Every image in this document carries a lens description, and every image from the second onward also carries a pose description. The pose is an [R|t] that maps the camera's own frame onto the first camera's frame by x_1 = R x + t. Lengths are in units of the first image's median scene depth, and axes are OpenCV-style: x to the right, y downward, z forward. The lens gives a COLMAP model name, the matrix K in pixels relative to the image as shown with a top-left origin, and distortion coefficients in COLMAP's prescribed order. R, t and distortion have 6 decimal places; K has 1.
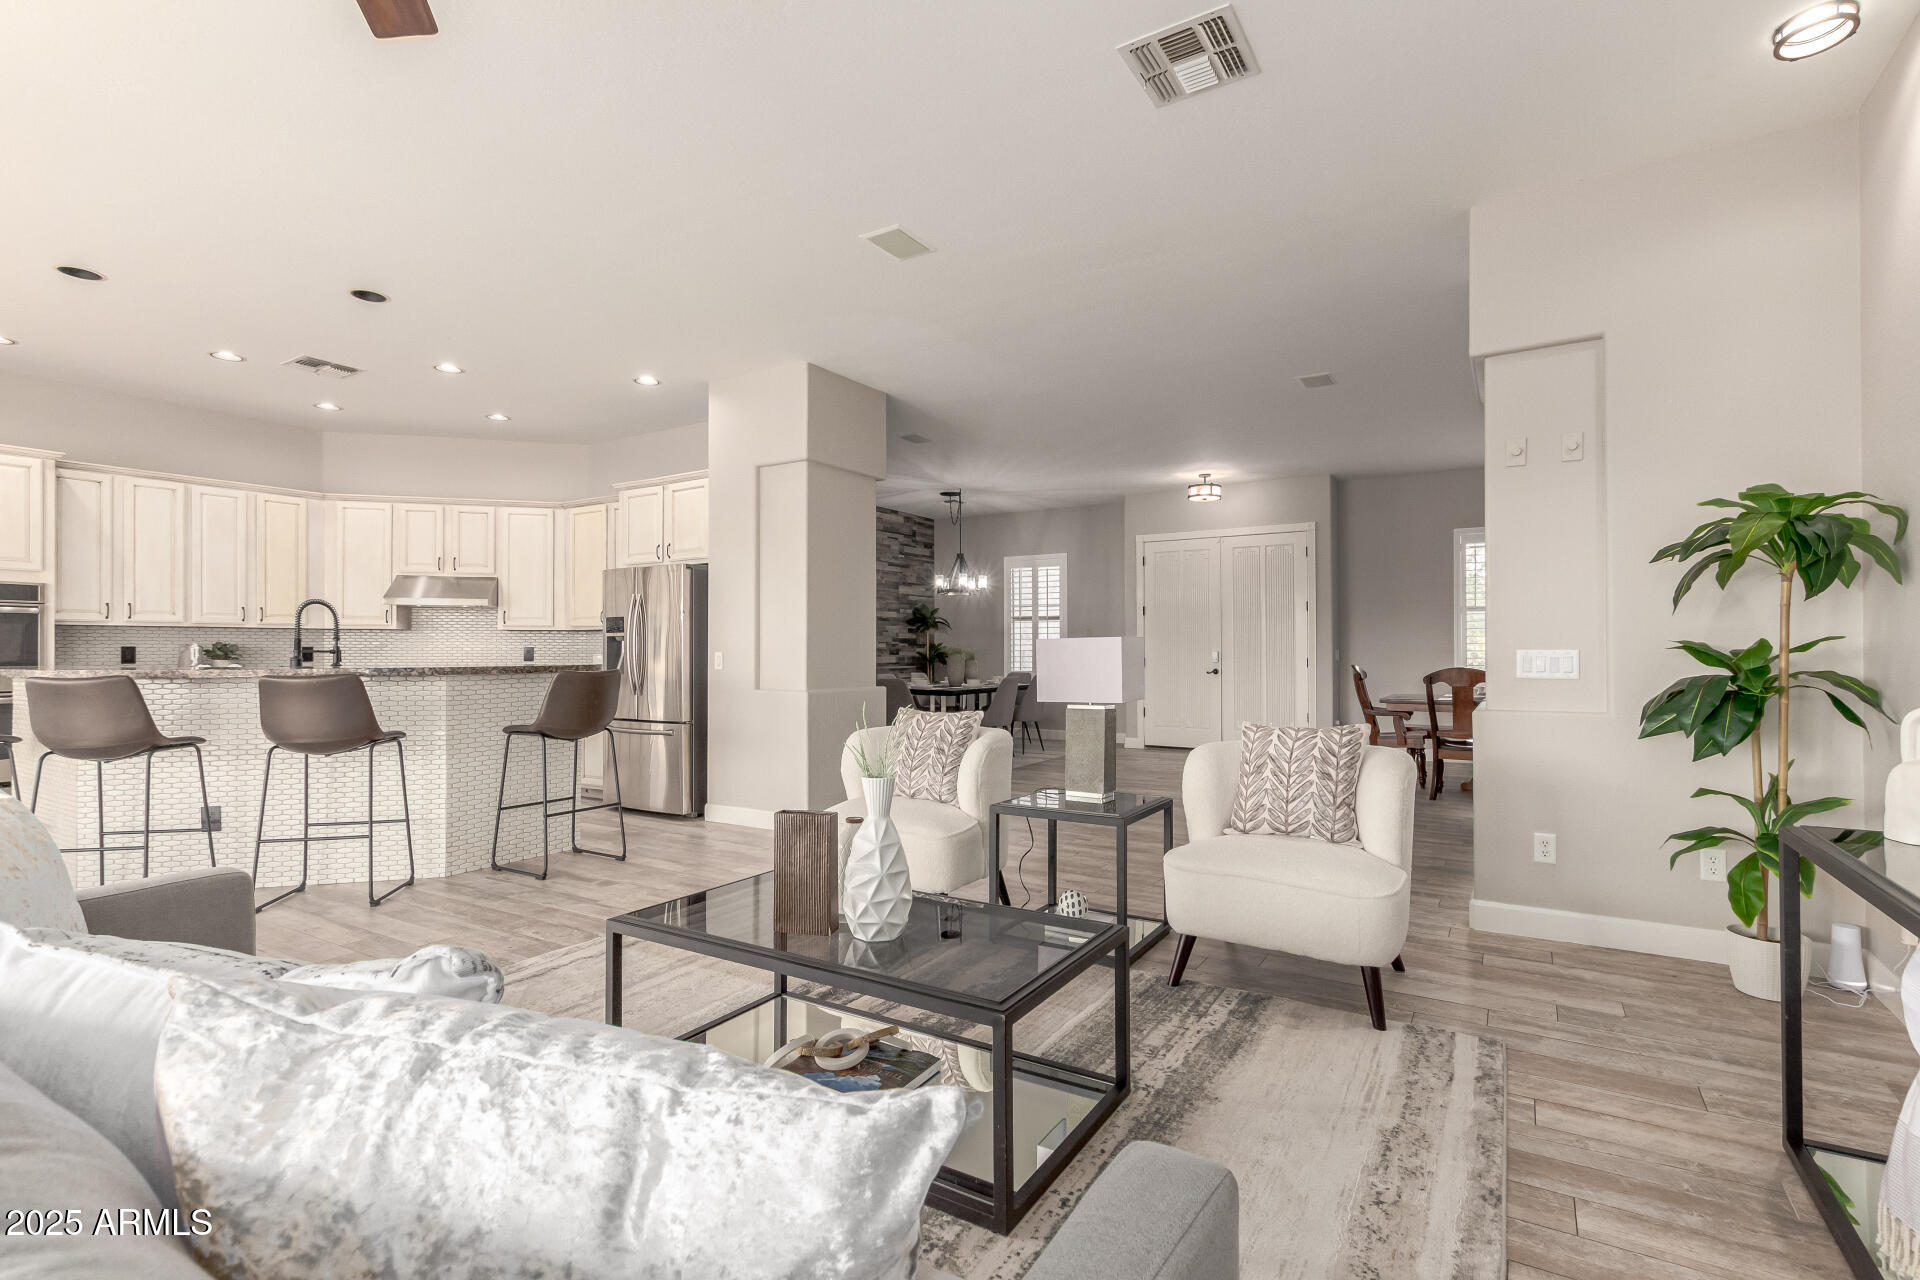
lens RADIAL K [[882.8, 0, 969.3], [0, 882.8, 647.2], [0, 0, 1]] dist [0.004030, -0.000200]
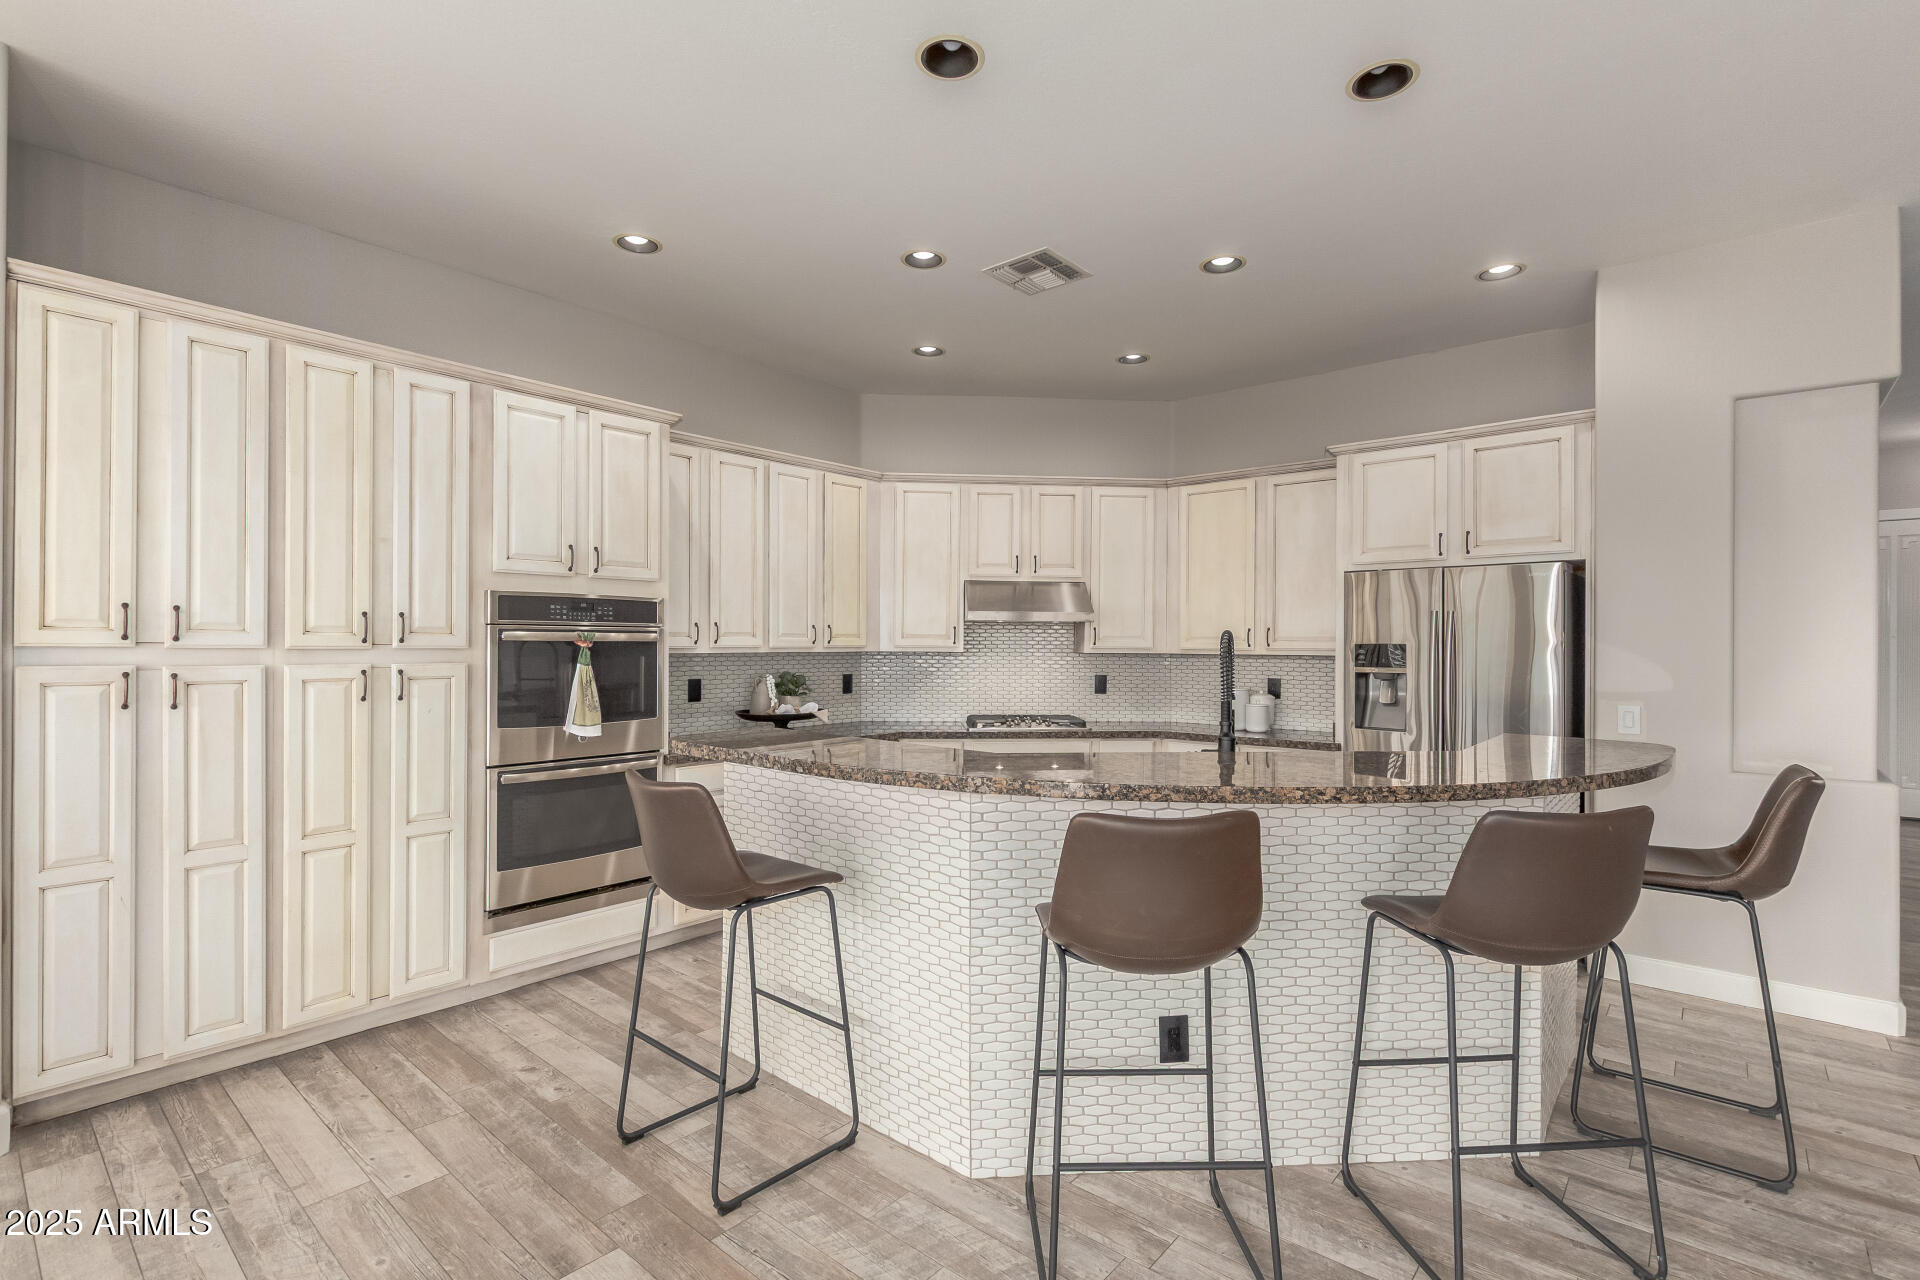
lens RADIAL K [[882.8, 0, 961.1], [0, 882.8, 639.2], [0, 0, 1]] dist [0.004030, -0.000200]
pose [[0.986792, 0.004408, -0.161935, -0.626343], [-0.005303, 0.999973, -0.005090, -0.032995], [0.161908, 0.005882, 0.986788, 0.310023]]
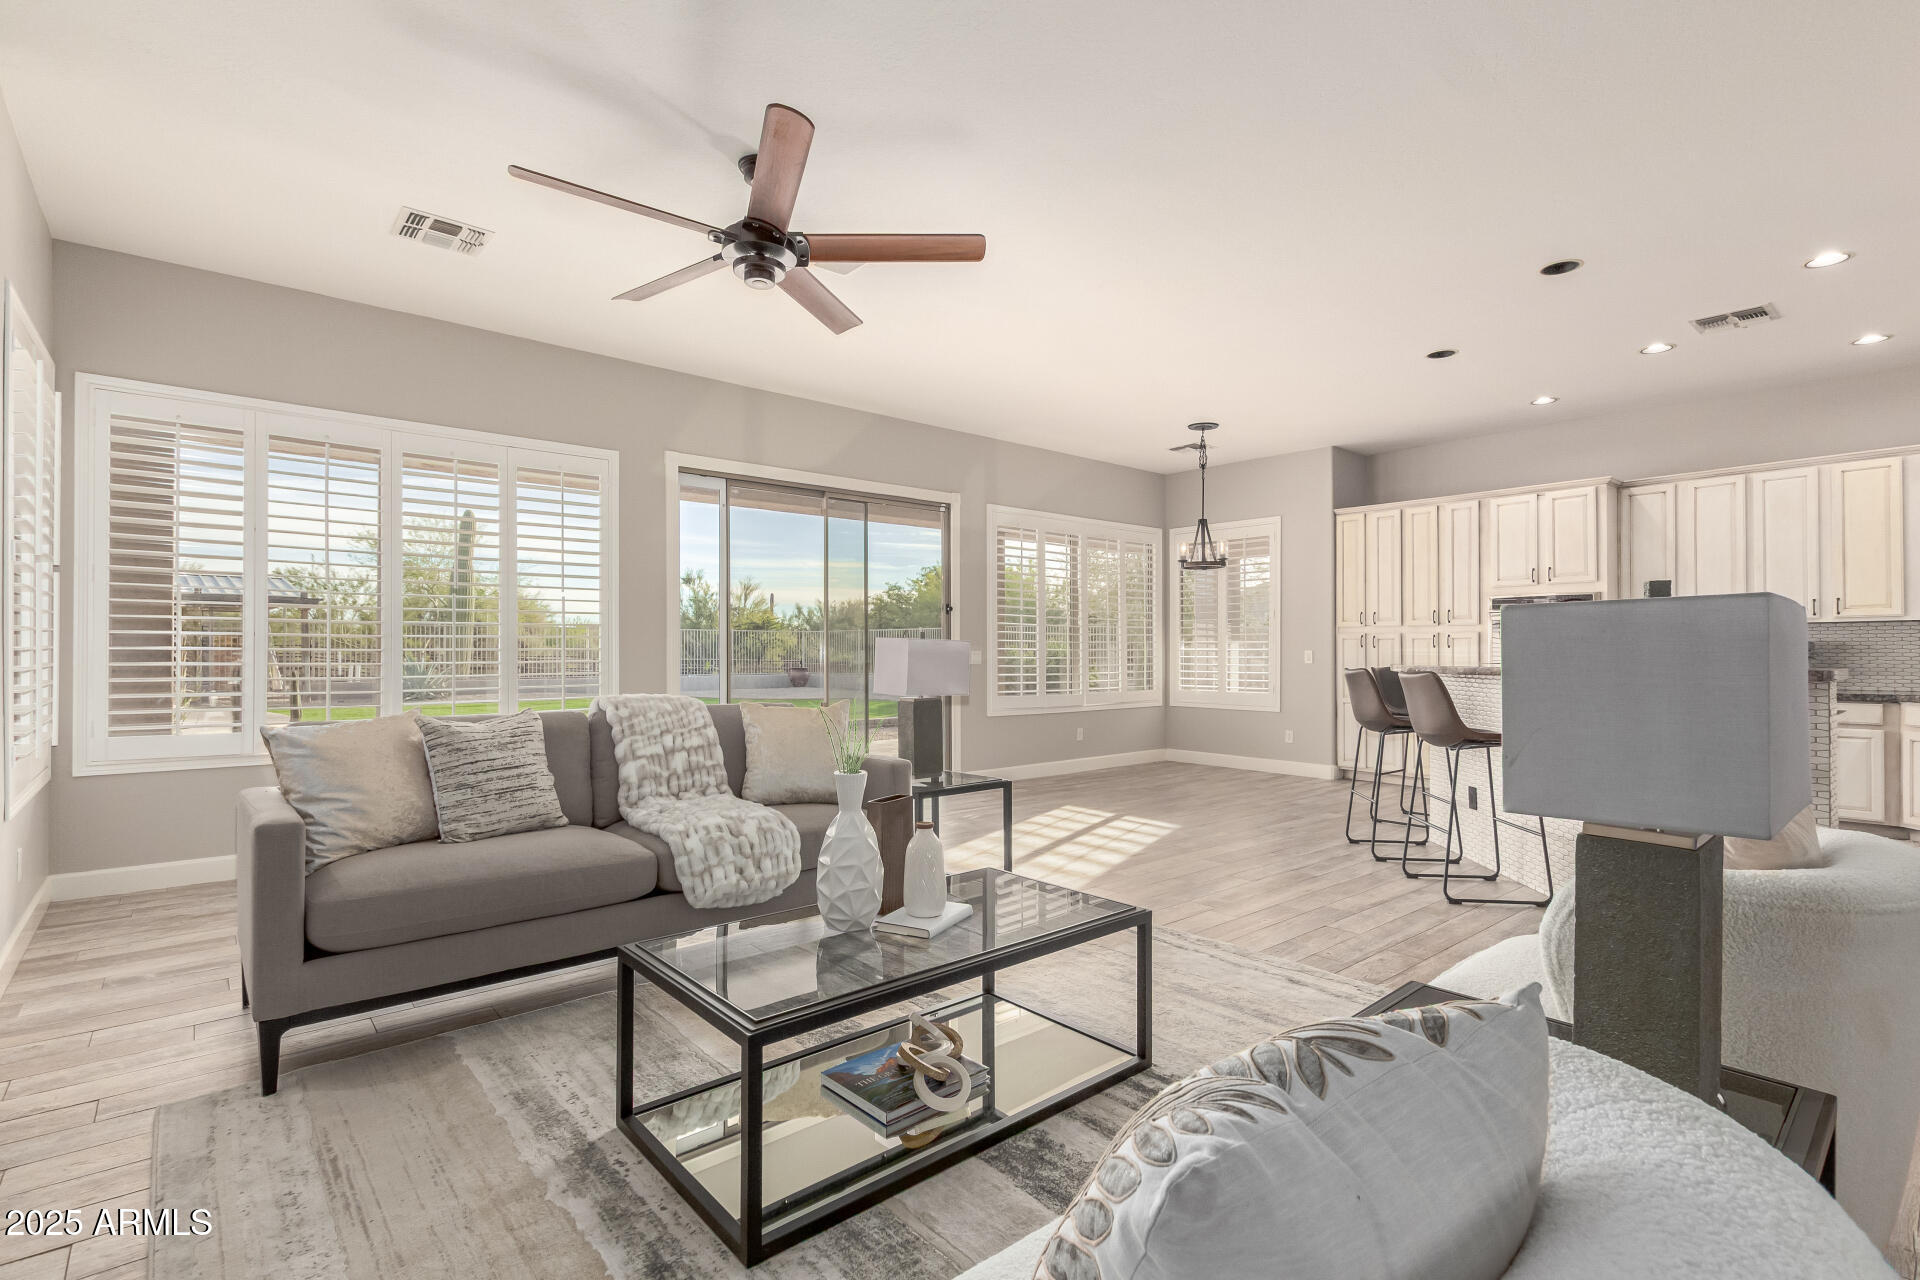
lens RADIAL K [[882.8, 0, 963.5], [0, 882.8, 645.7], [0, 0, 1]] dist [0.004030, -0.000200]
pose [[-0.295855, -0.003555, -0.955226, 0.288649], [0.004331, 0.999978, -0.005062, 0.001735], [0.955223, -0.005635, -0.295833, 0.493452]]
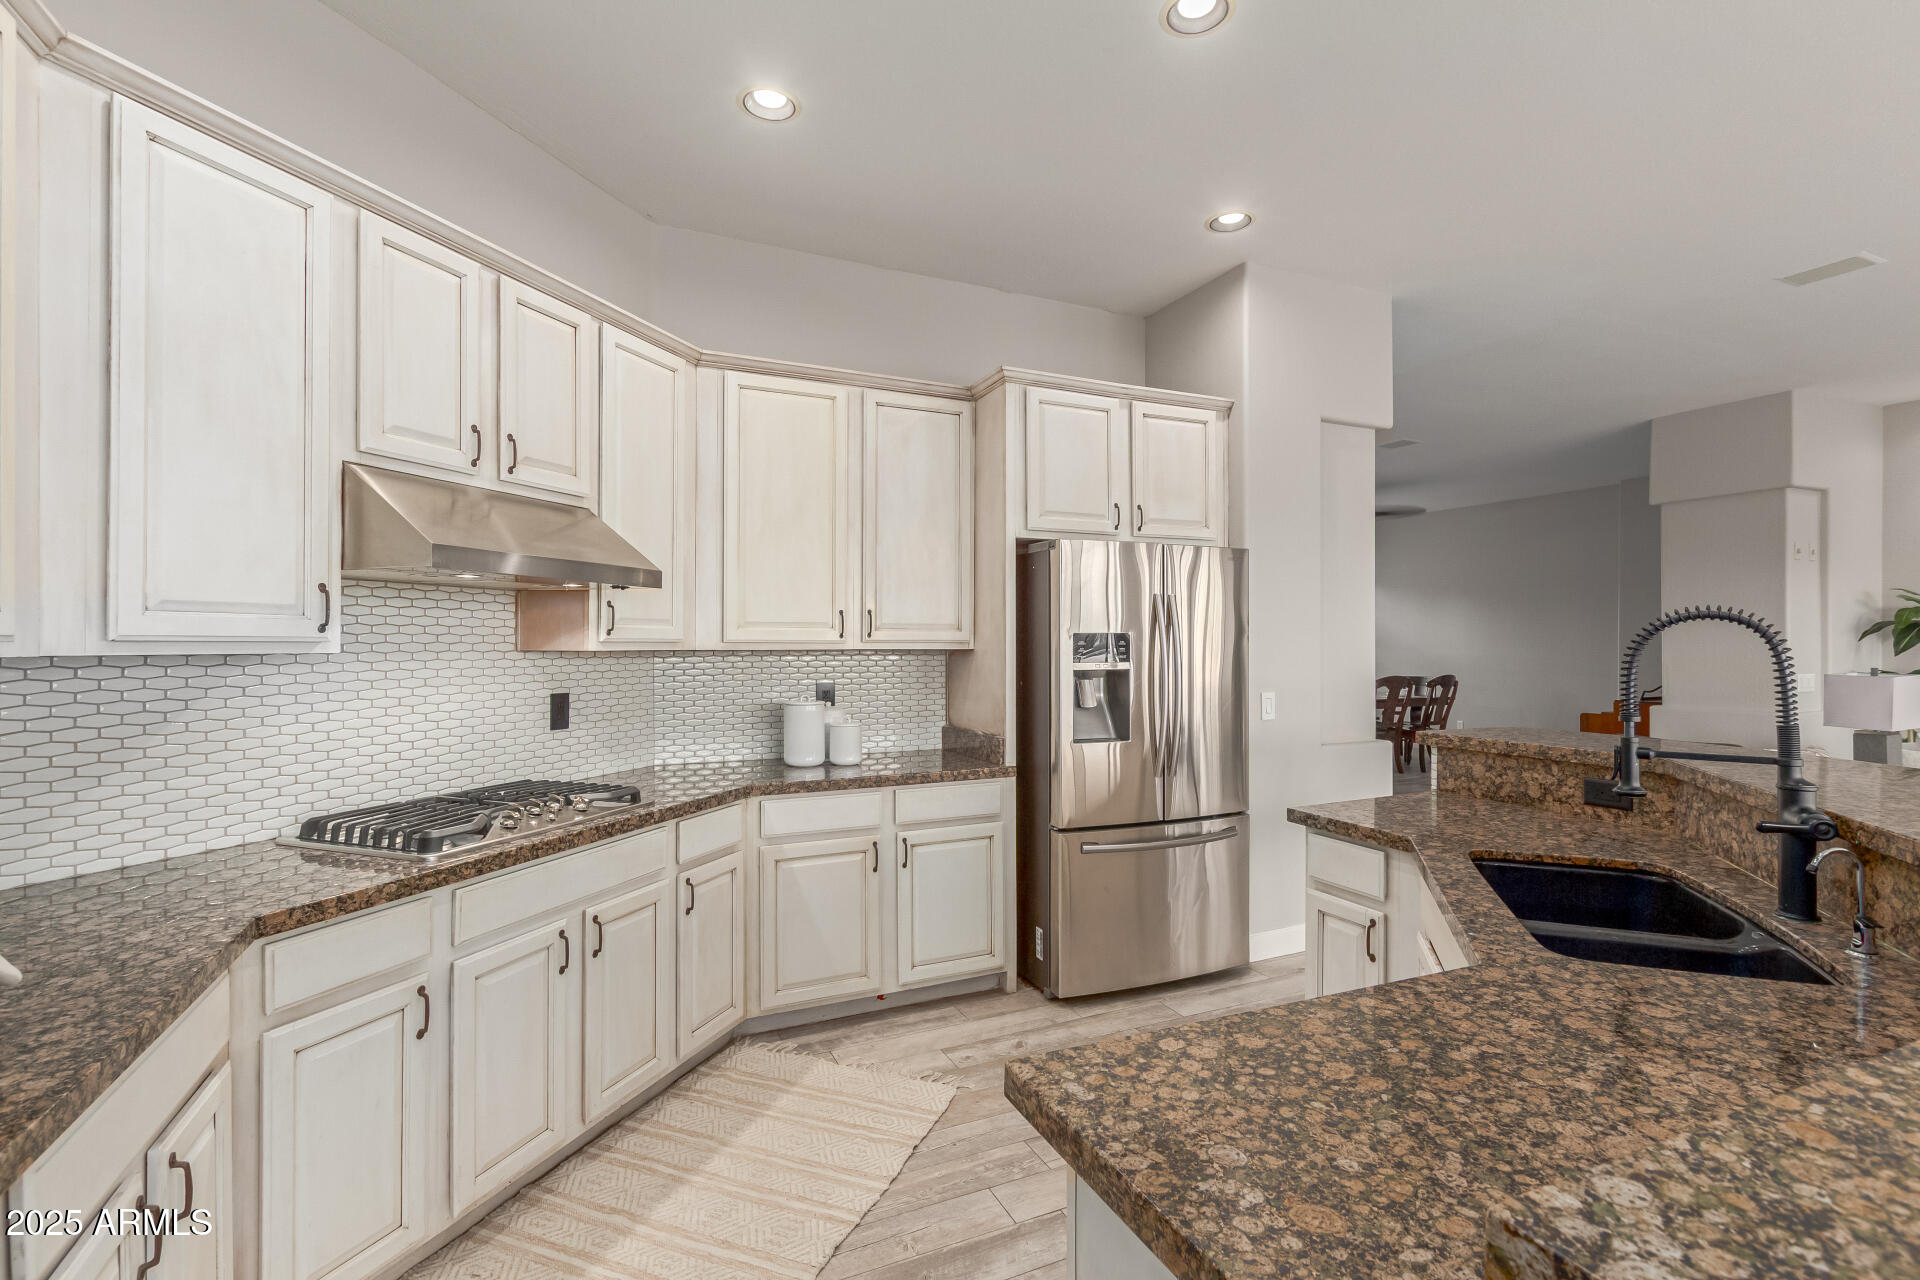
lens RADIAL K [[882.8, 0, 960.8], [0, 882.8, 632.4], [0, 0, 1]] dist [0.004030, -0.000200]
pose [[0.556779, 0.006002, 0.830639, -0.913994], [-0.003874, 0.999982, -0.004629, -0.032371], [-0.830652, -0.000640, 0.556792, 0.811924]]
